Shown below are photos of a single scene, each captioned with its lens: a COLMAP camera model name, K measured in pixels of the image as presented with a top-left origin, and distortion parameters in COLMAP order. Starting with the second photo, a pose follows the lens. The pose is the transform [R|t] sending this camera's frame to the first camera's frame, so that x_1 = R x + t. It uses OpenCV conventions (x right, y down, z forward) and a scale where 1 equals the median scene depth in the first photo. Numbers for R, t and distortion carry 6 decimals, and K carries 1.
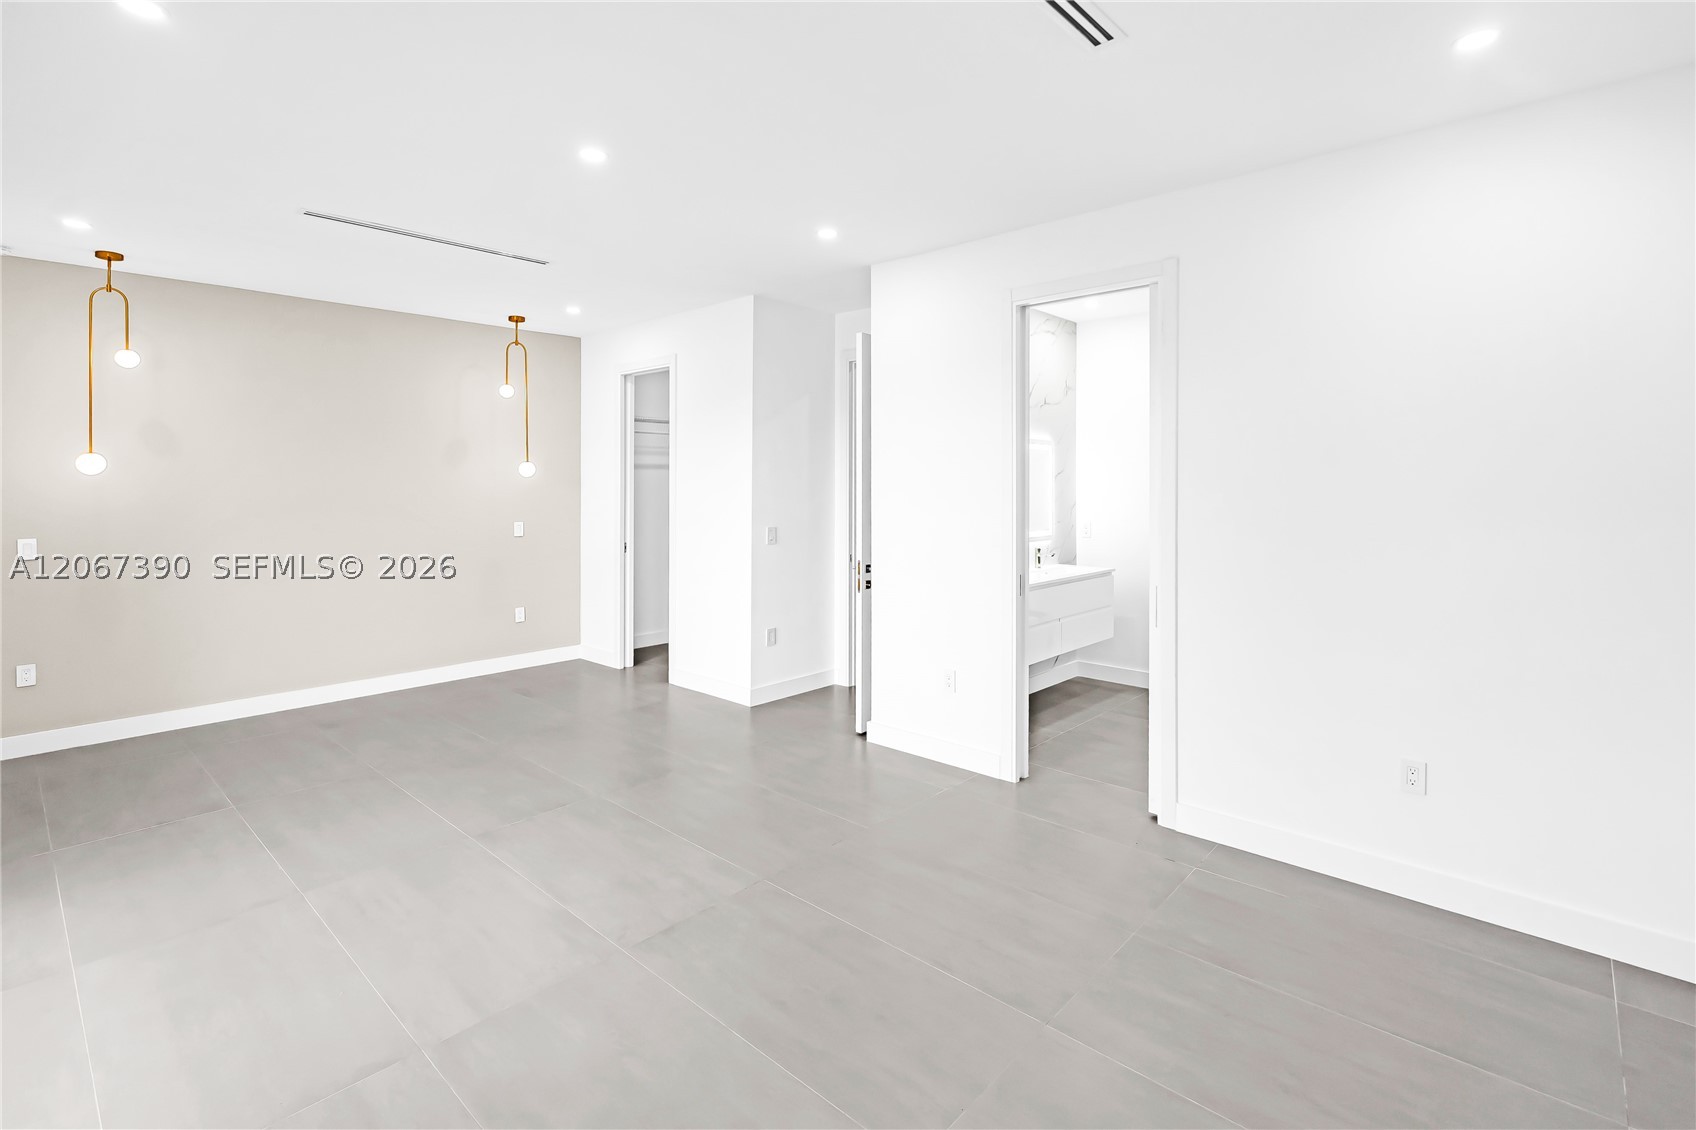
lens RADIAL K [[781.2, 0, 849.4], [0, 781.2, 480.8], [0, 0, 1]] dist [0.000810, 0.000511]
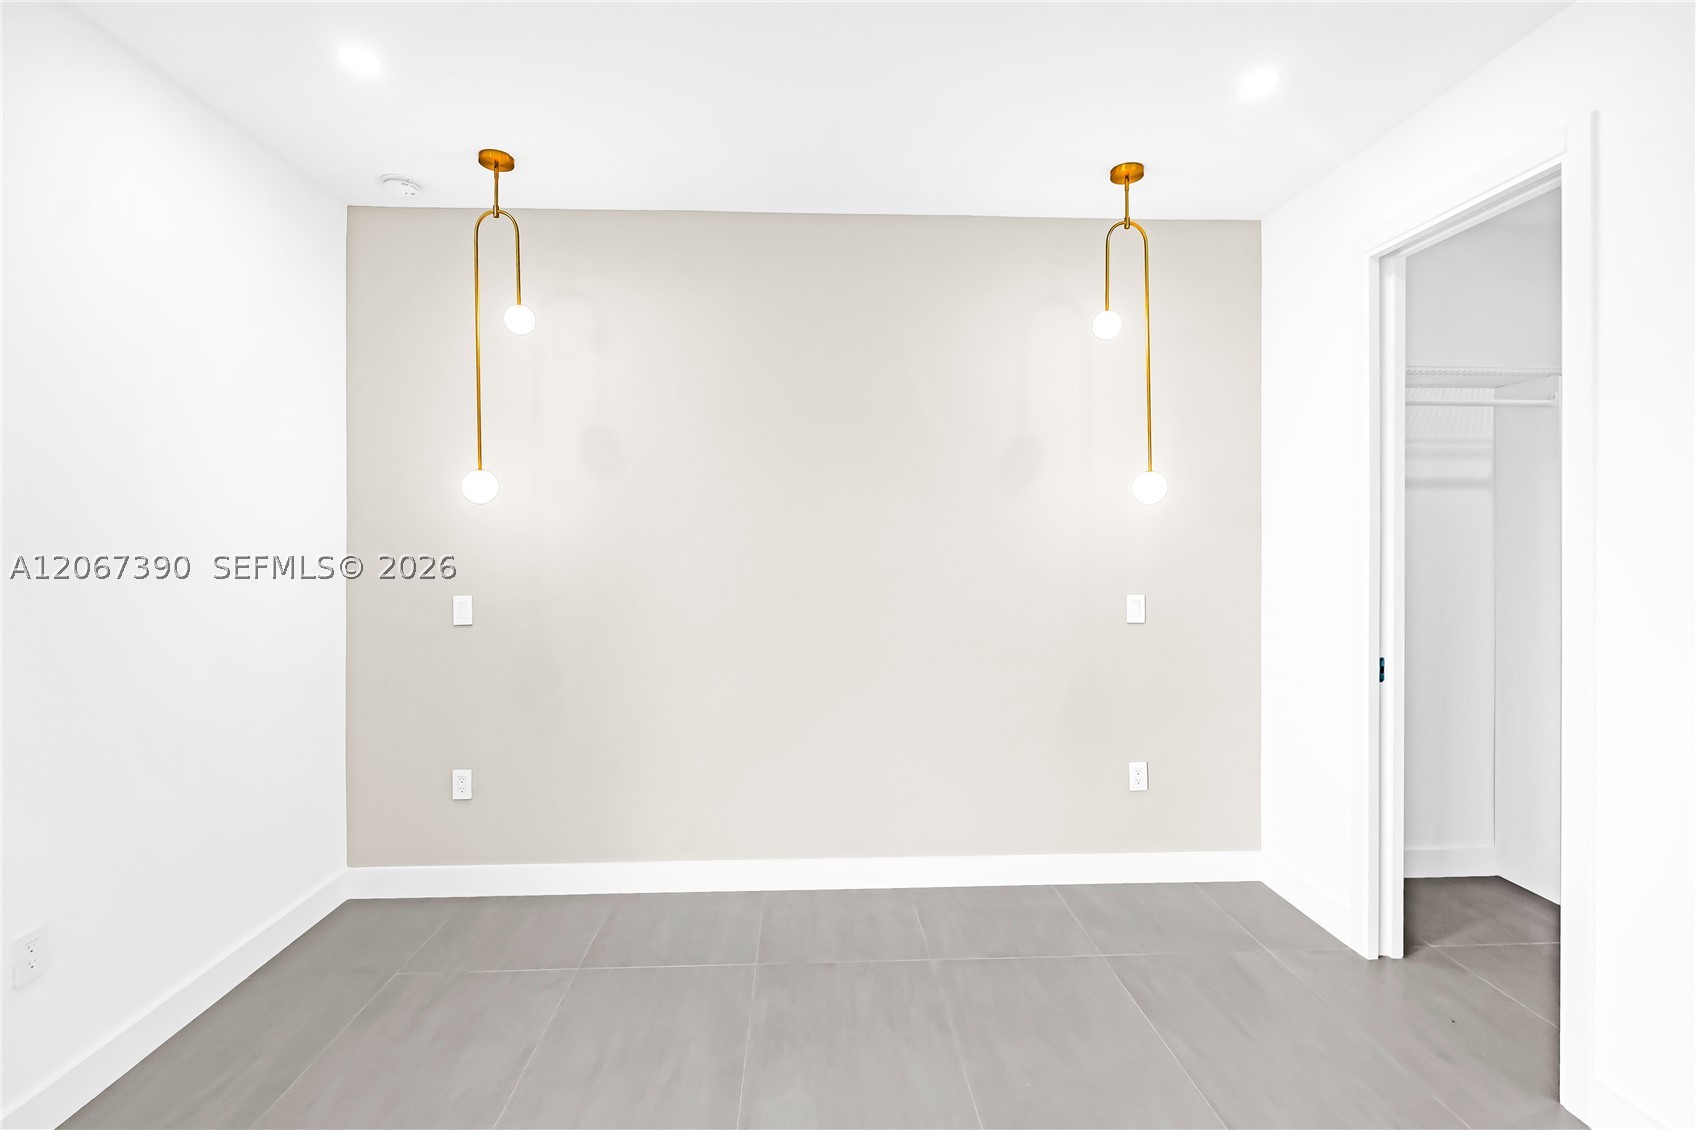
lens RADIAL K [[807.3, 0, 842.1], [0, 807.3, 531.5], [0, 0, 1]] dist [-0.003022, -0.000350]
pose [[0.714589, -0.000968, -0.699543, -0.215809], [0.002355, 0.999997, 0.001023, 0.011540], [0.699540, -0.002379, 0.714589, 0.552152]]
